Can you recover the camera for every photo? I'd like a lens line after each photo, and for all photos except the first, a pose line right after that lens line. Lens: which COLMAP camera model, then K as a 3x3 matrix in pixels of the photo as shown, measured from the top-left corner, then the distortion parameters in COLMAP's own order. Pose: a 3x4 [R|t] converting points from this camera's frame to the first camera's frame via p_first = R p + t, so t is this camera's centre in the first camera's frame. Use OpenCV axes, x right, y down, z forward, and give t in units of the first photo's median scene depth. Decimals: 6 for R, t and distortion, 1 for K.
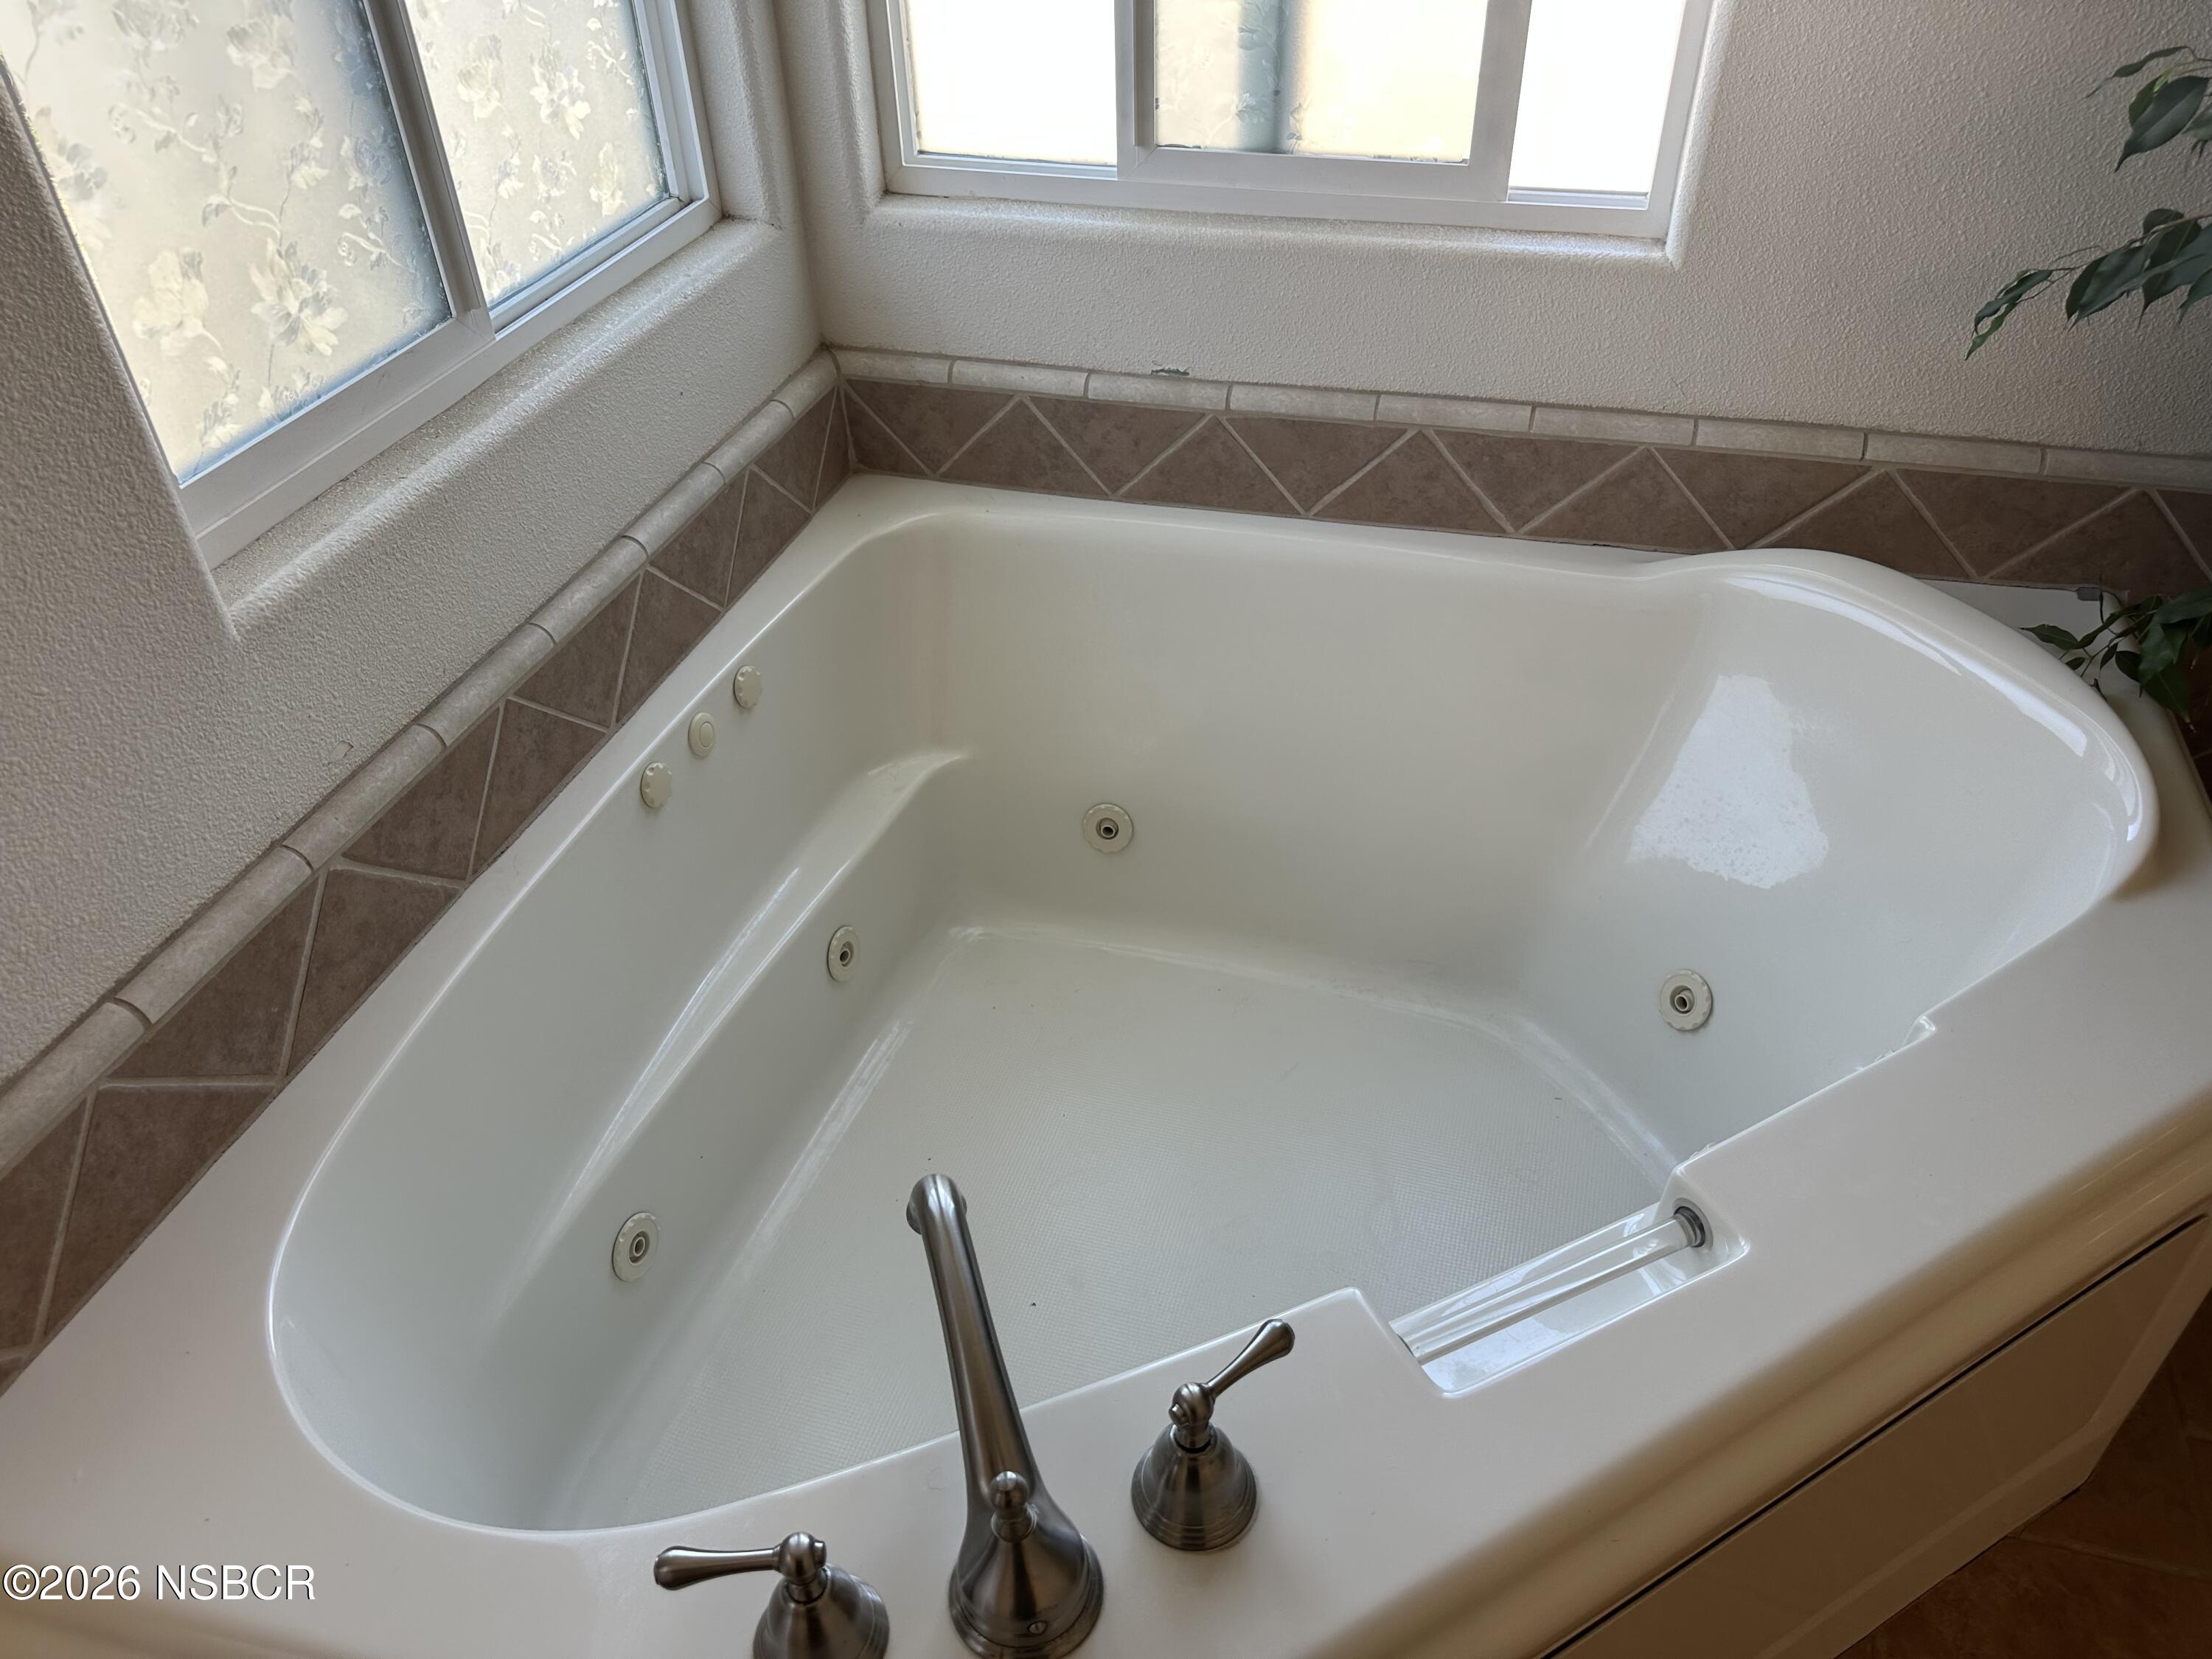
lens RADIAL K [[1550.2, 0, 1088.1], [0, 1550.2, 841.4], [0, 0, 1]] dist [0.052269, -0.056871]
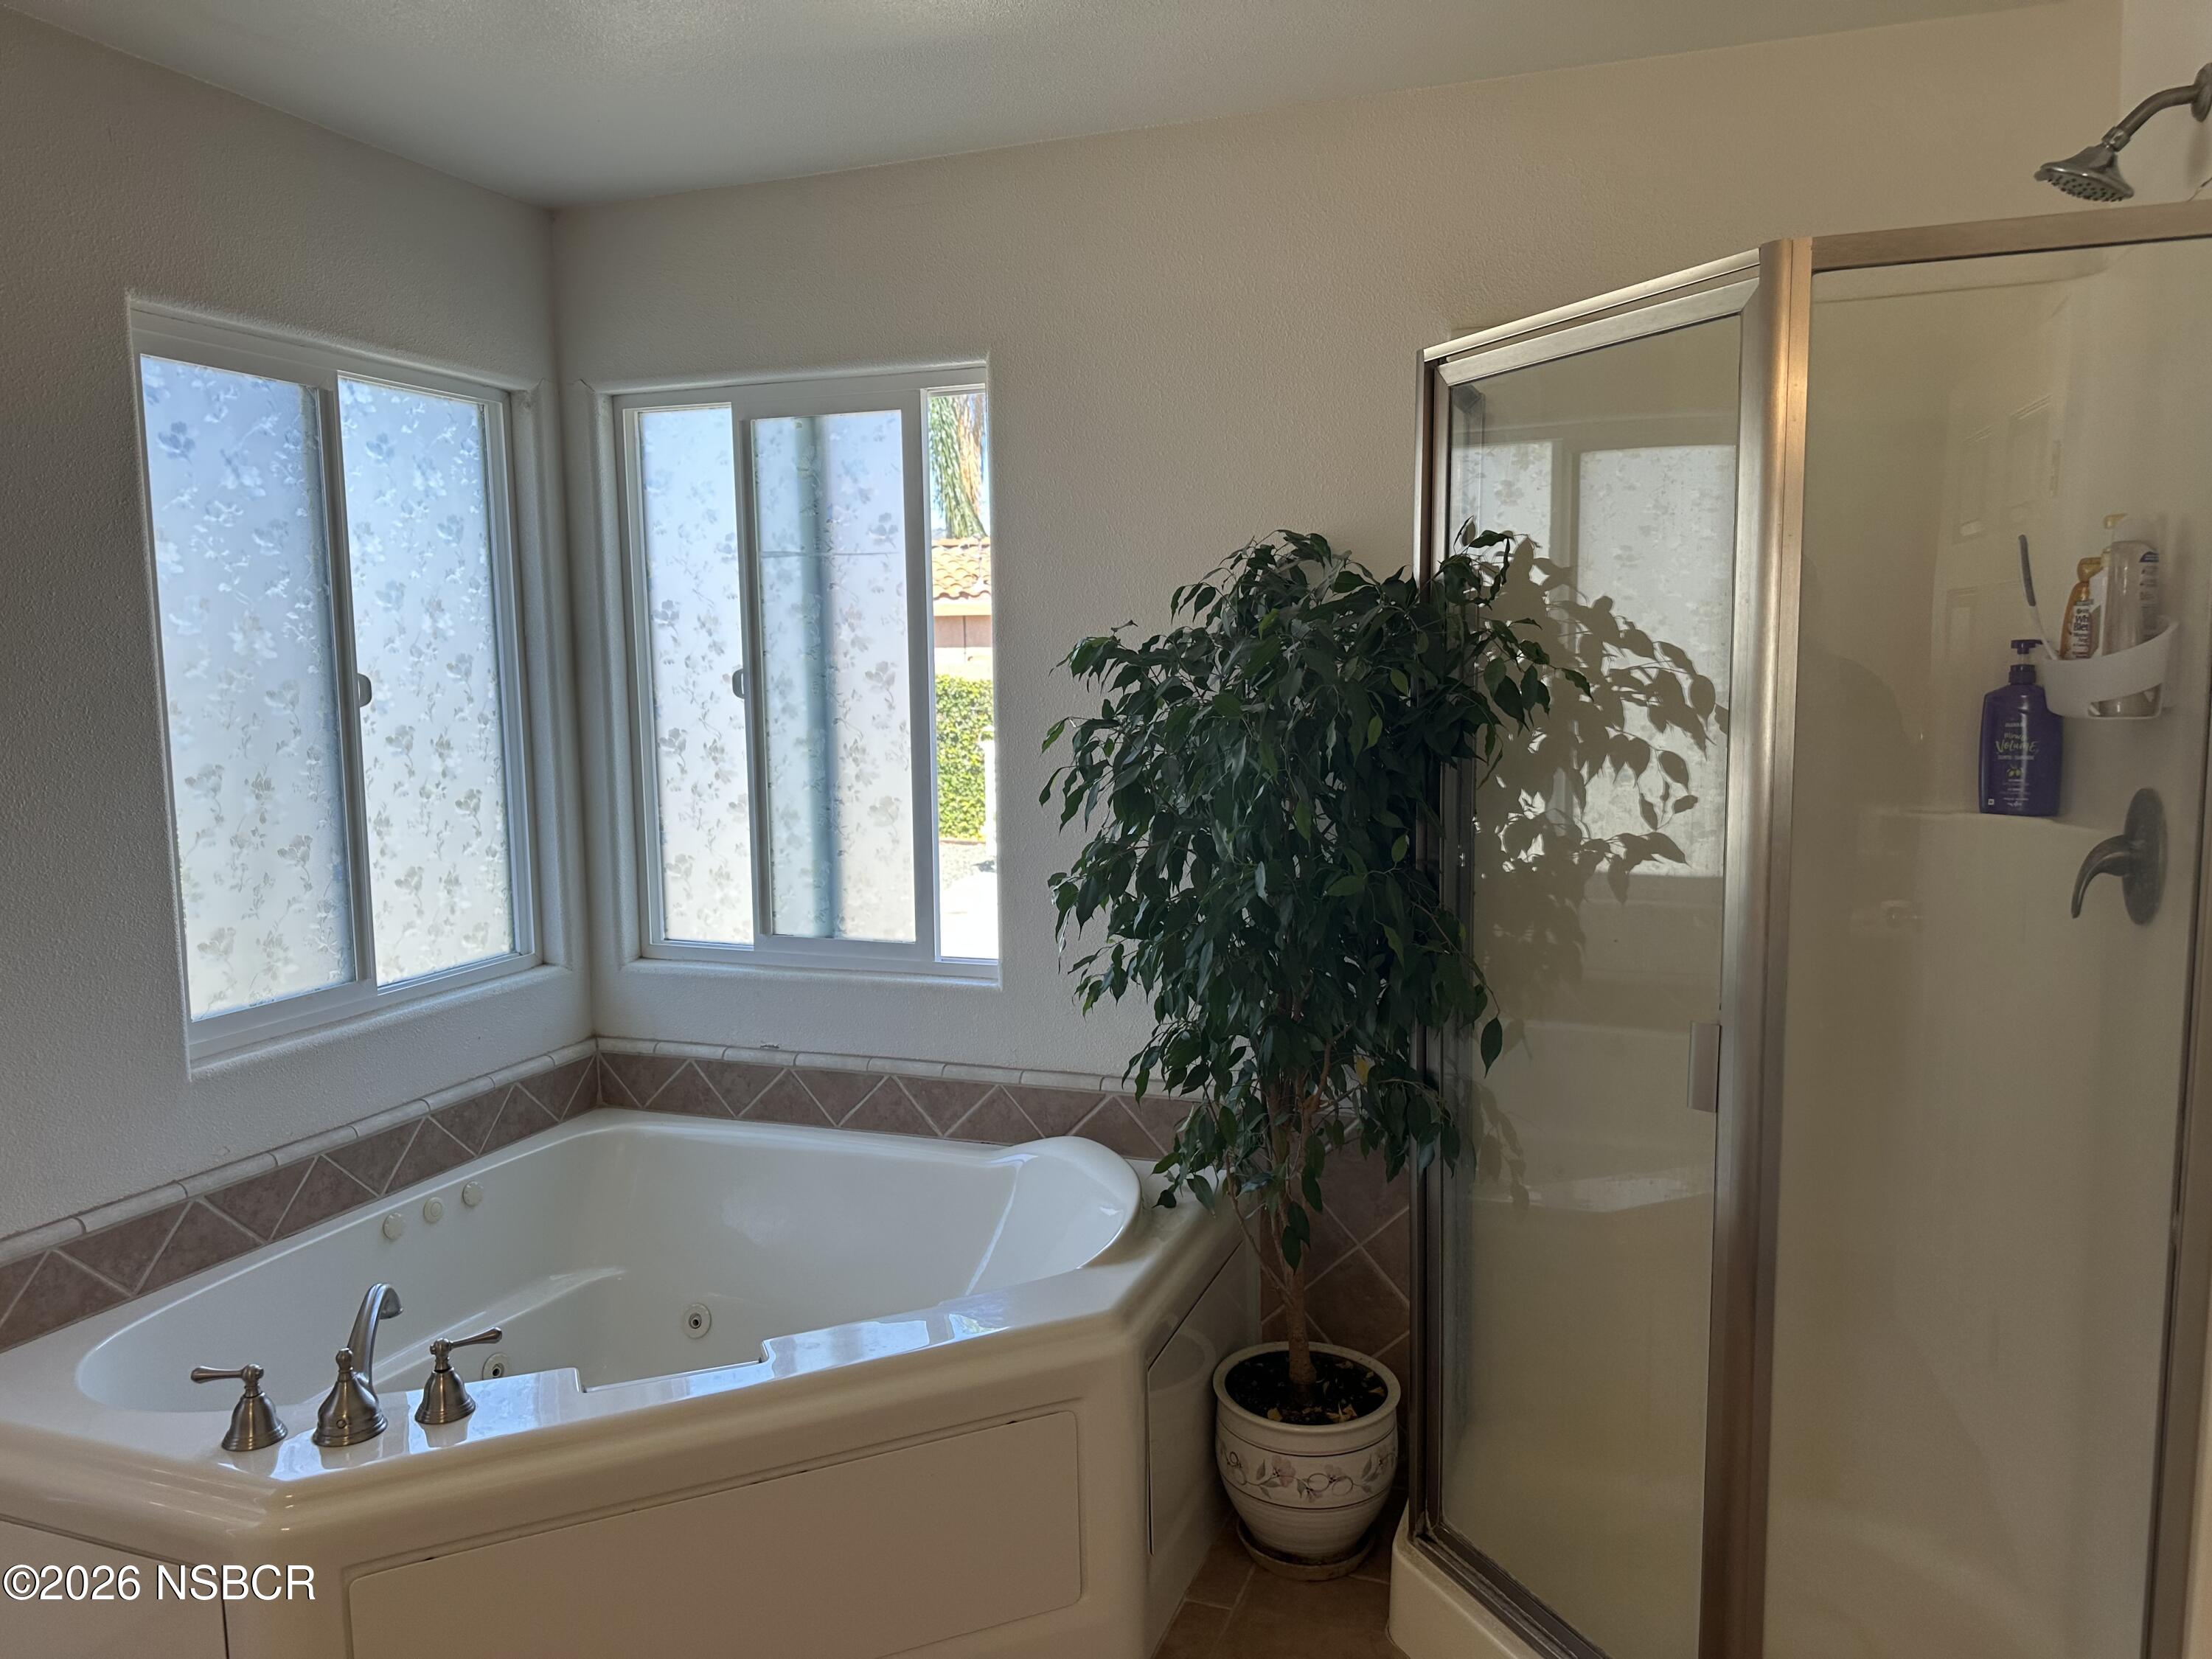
lens RADIAL K [[1550.2, 0, 1108.6], [0, 1550.2, 839.5], [0, 0, 1]] dist [0.052269, -0.056871]
pose [[0.998295, 0.028567, -0.050895, 0.546885], [-0.051153, 0.848143, -0.527292, 0.435437], [0.028103, 0.528997, 0.848159, -0.656341]]
